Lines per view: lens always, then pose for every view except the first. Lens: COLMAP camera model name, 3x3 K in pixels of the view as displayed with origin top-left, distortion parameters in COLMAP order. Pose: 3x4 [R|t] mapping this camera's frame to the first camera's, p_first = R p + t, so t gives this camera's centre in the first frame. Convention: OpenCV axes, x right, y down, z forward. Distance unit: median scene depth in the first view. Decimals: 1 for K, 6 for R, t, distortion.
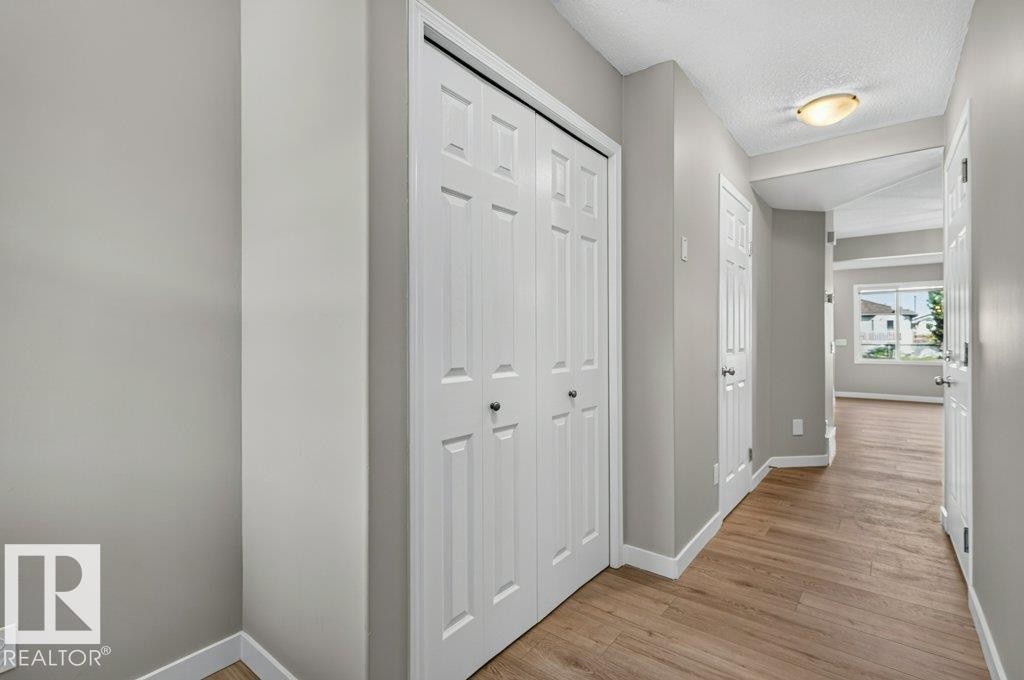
lens RADIAL K [[467.0, 0, 512.0], [0, 467.0, 340.0], [0, 0, 1]] dist [0.000632, 0.000054]
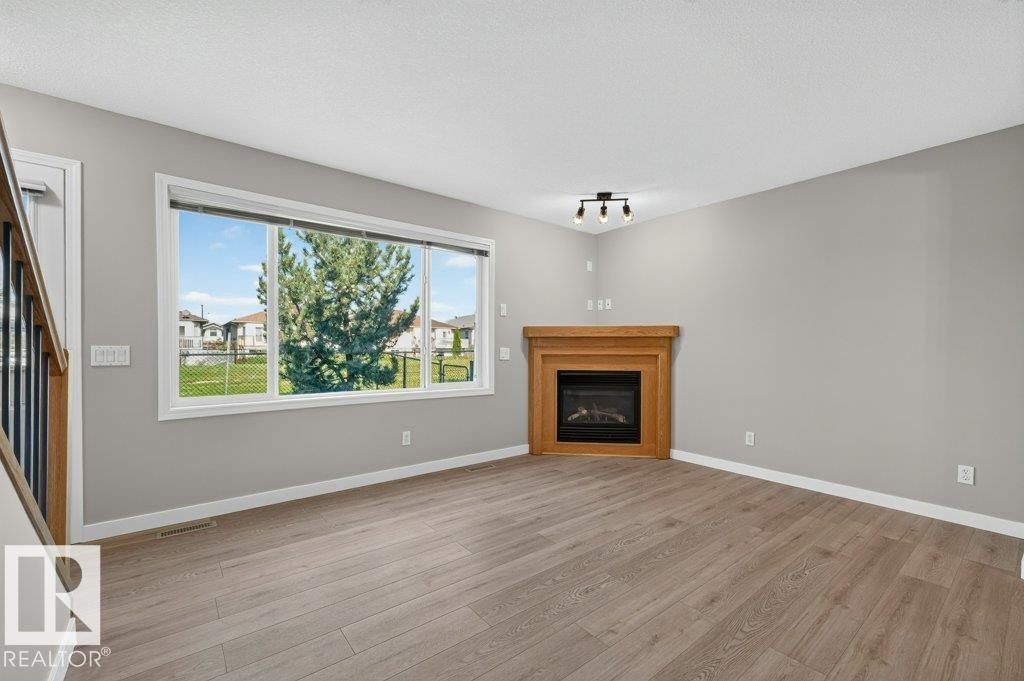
lens RADIAL K [[434.2, 0, 513.4], [0, 434.2, 347.2], [0, 0, 1]] dist [0.000171, -0.000034]
pose [[0.226496, -0.002296, 0.974009, 0.102178], [0.001601, 0.999997, 0.001984, -0.000141], [-0.974011, 0.001110, 0.226499, 0.142760]]
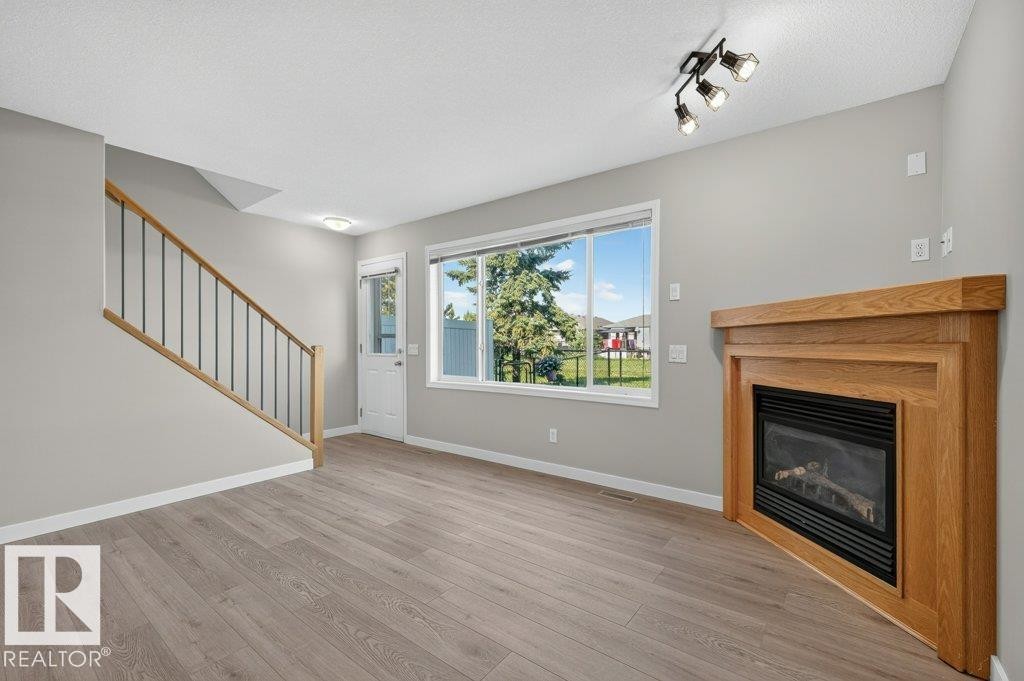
lens RADIAL K [[423.5, 0, 512.0], [0, 423.5, 340.5], [0, 0, 1]] dist [0.001465, 0.000120]
pose [[0.999739, -0.001116, 0.022802, 0.167030], [0.001445, 0.999895, -0.014405, 0.000382], [-0.022783, 0.014435, 0.999636, 0.101595]]
